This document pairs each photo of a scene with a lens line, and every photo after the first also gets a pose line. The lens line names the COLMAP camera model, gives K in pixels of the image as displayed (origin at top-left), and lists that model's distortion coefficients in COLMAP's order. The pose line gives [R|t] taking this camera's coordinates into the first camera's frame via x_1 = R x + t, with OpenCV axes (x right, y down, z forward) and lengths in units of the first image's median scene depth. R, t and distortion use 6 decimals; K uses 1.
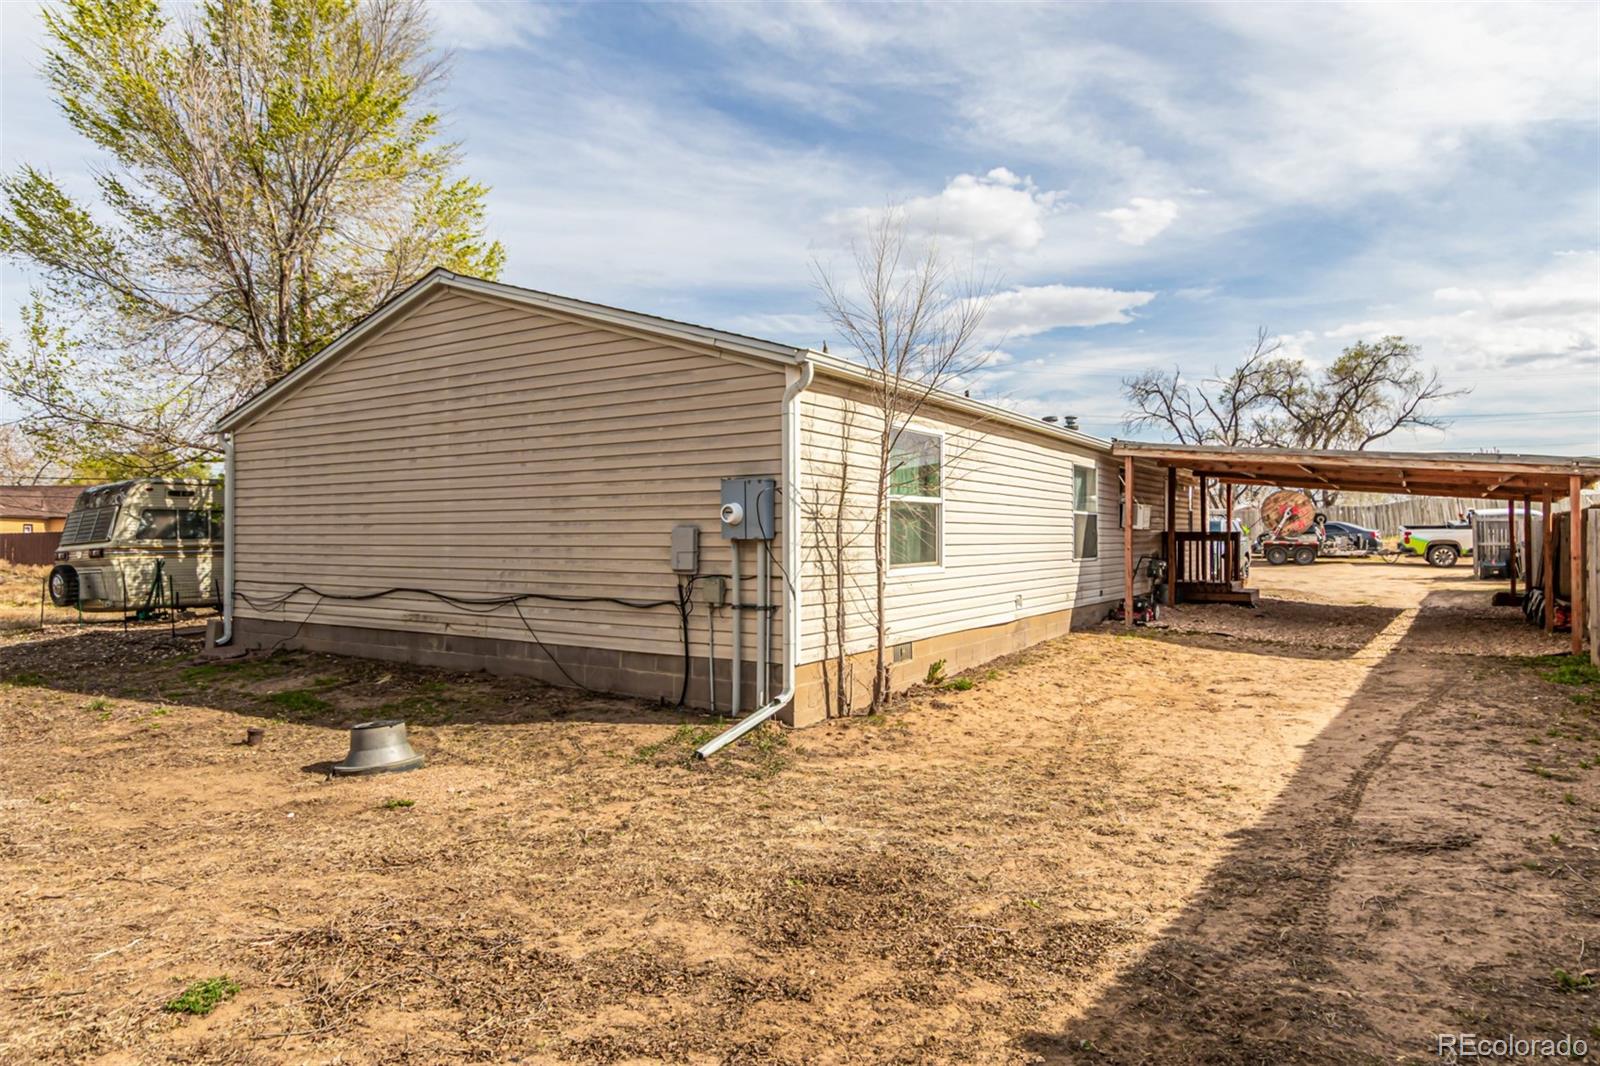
lens RADIAL K [[926.0, 0, 800.3], [0, 926.0, 532.5], [0, 0, 1]] dist [-0.000220, 0.000032]
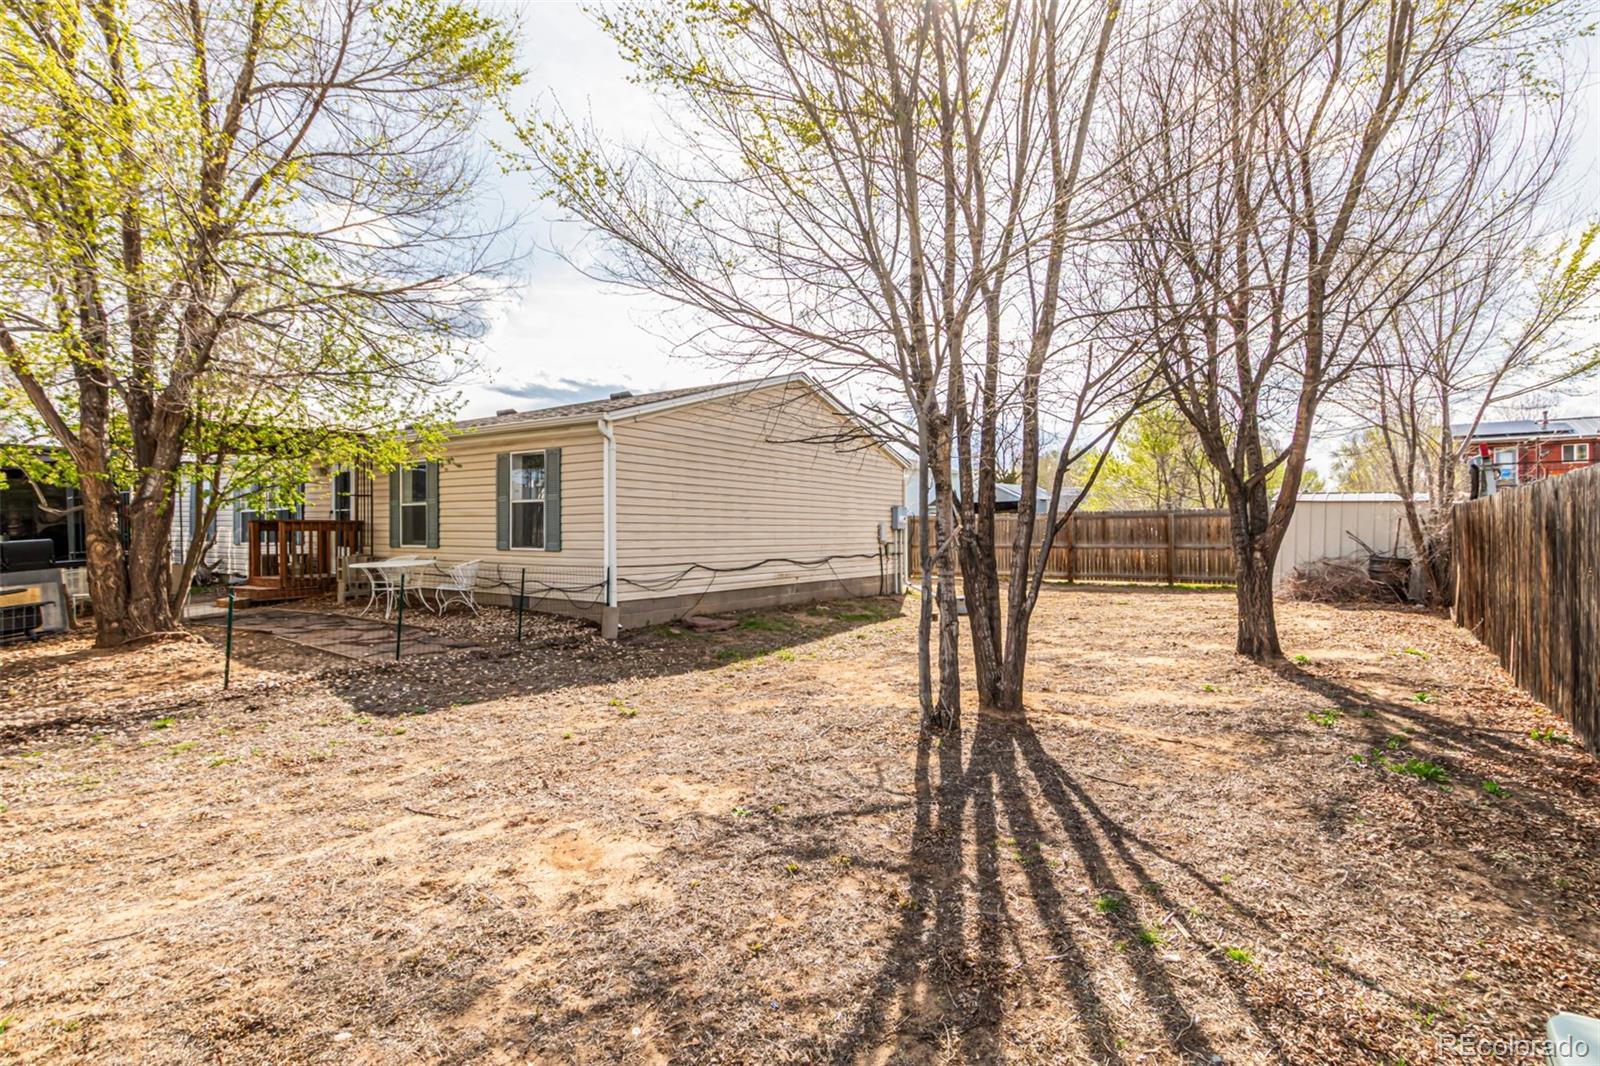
lens RADIAL K [[744.7, 0, 800.4], [0, 744.7, 531.9], [0, 0, 1]] dist [0.001819, 0.000494]
pose [[0.024446, 0.004703, 0.999690, -1.728948], [-0.000763, 0.999989, -0.004685, 0.020211], [-0.999701, -0.000649, 0.024449, 0.936379]]
